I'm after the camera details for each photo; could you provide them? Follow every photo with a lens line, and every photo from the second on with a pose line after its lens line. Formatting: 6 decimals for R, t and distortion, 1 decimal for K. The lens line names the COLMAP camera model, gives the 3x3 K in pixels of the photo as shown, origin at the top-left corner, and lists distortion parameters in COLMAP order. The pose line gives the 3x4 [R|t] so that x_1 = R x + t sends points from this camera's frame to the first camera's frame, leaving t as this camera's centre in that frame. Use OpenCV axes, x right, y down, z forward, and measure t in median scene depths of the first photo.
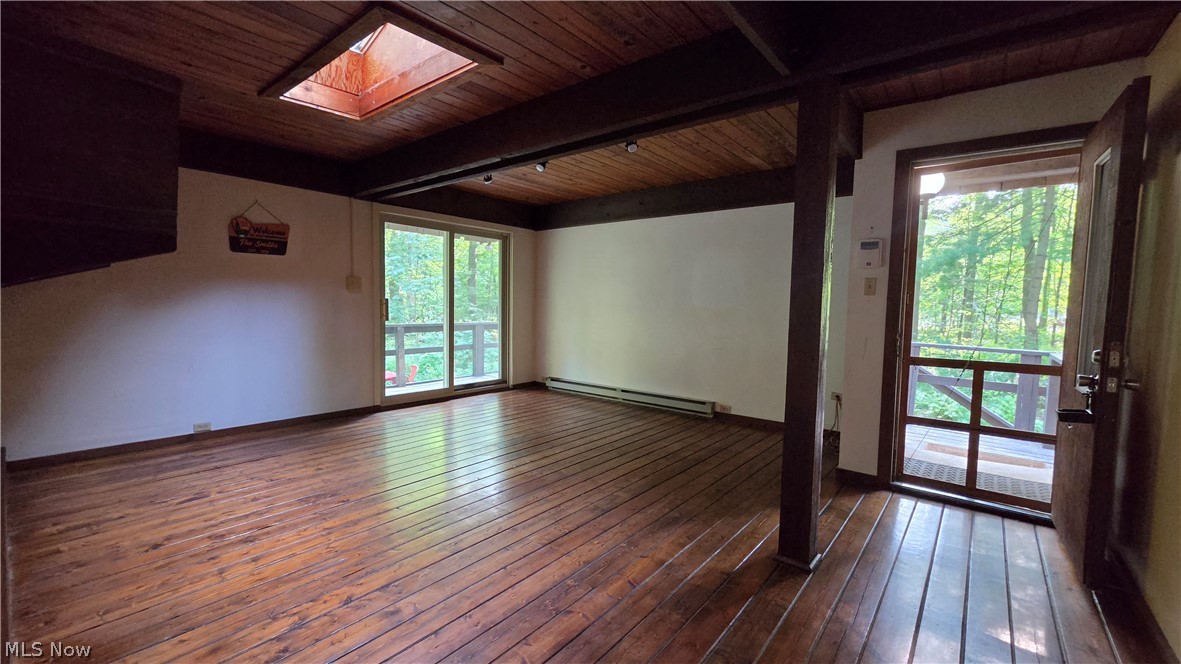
lens RADIAL K [[486.8, 0, 588.2], [0, 486.8, 333.8], [0, 0, 1]] dist [-0.000264, -0.000274]
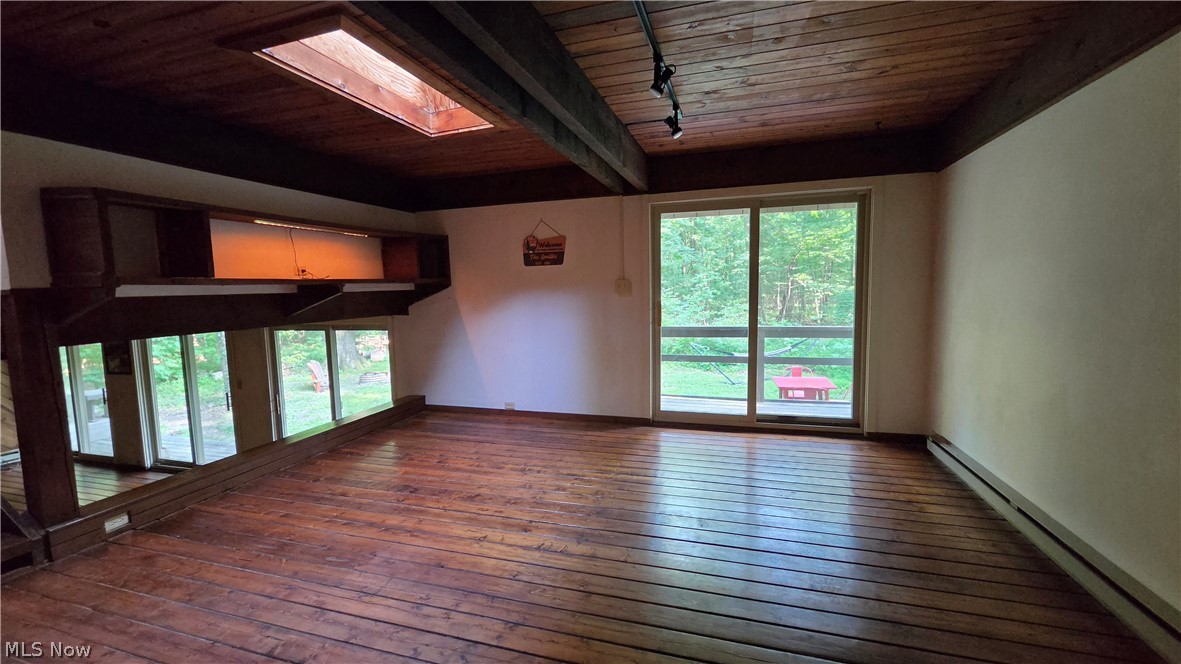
lens RADIAL K [[486.8, 0, 588.2], [0, 486.8, 333.8], [0, 0, 1]] dist [-0.000264, -0.000274]
pose [[0.364275, 0.054355, -0.929704, 0.380677], [-0.028329, 0.998480, 0.047277, -0.052926], [0.930860, 0.009116, 0.365261, 0.589933]]
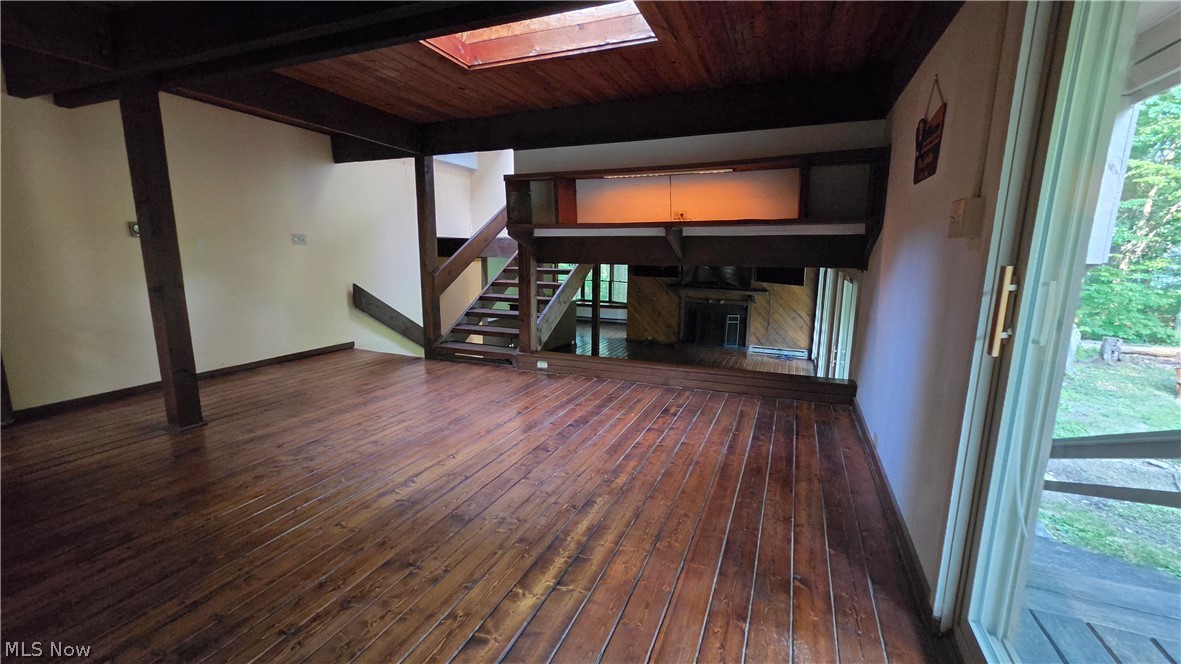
lens RADIAL K [[486.8, 0, 588.2], [0, 486.8, 333.8], [0, 0, 1]] dist [-0.000264, -0.000274]
pose [[-0.959696, 0.019196, -0.280383, -0.144576], [-0.047704, 0.972061, 0.229831, -0.091047], [0.276961, 0.233943, -0.931967, 1.246902]]
